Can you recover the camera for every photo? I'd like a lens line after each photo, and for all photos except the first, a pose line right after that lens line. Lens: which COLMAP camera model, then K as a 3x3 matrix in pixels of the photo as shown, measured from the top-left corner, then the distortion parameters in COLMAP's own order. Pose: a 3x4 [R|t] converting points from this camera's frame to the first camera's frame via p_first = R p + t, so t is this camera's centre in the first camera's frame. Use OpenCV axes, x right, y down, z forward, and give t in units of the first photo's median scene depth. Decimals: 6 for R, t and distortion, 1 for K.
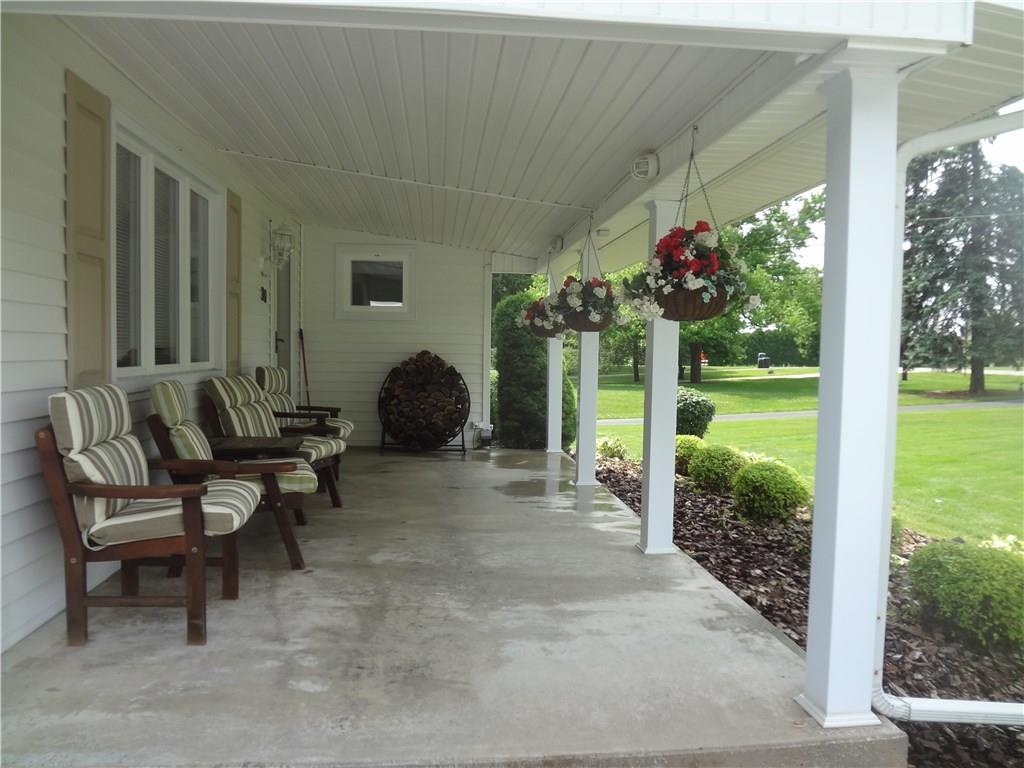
lens RADIAL K [[757.4, 0, 506.5], [0, 757.4, 374.3], [0, 0, 1]] dist [-0.059988, 0.003685]
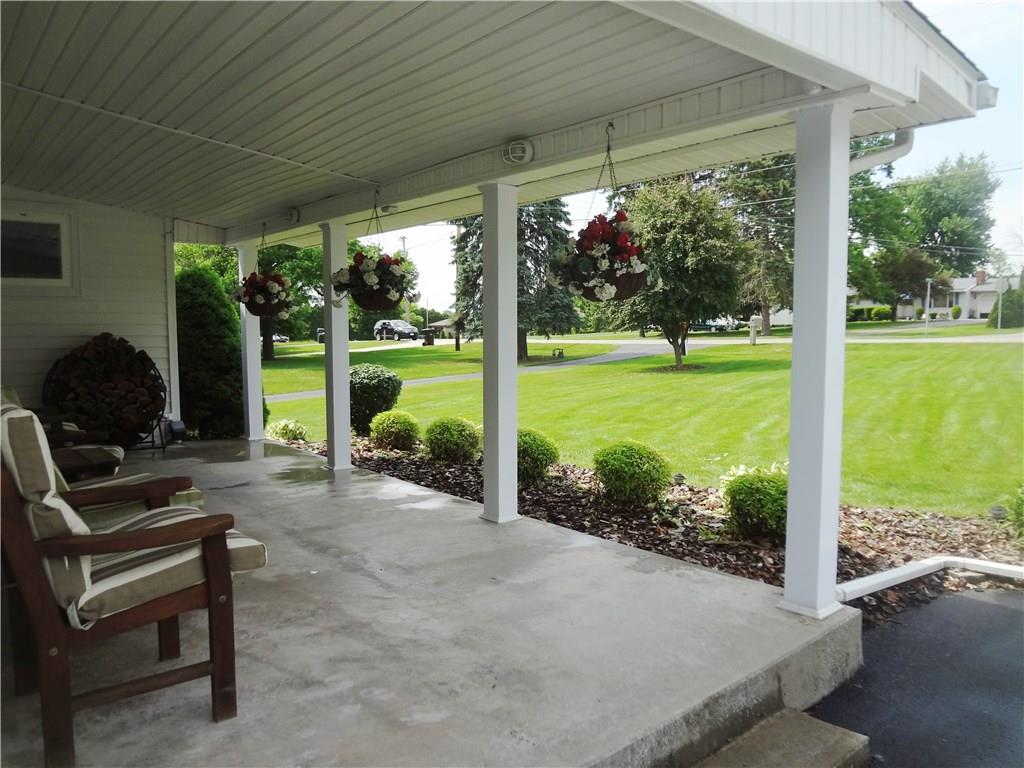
lens RADIAL K [[757.4, 0, 505.7], [0, 757.4, 382.2], [0, 0, 1]] dist [-0.059988, 0.003685]
pose [[0.818176, -0.055139, 0.572318, -0.394134], [0.030198, 0.998138, 0.052994, -0.013039], [-0.574174, -0.026075, 0.818318, 0.135129]]
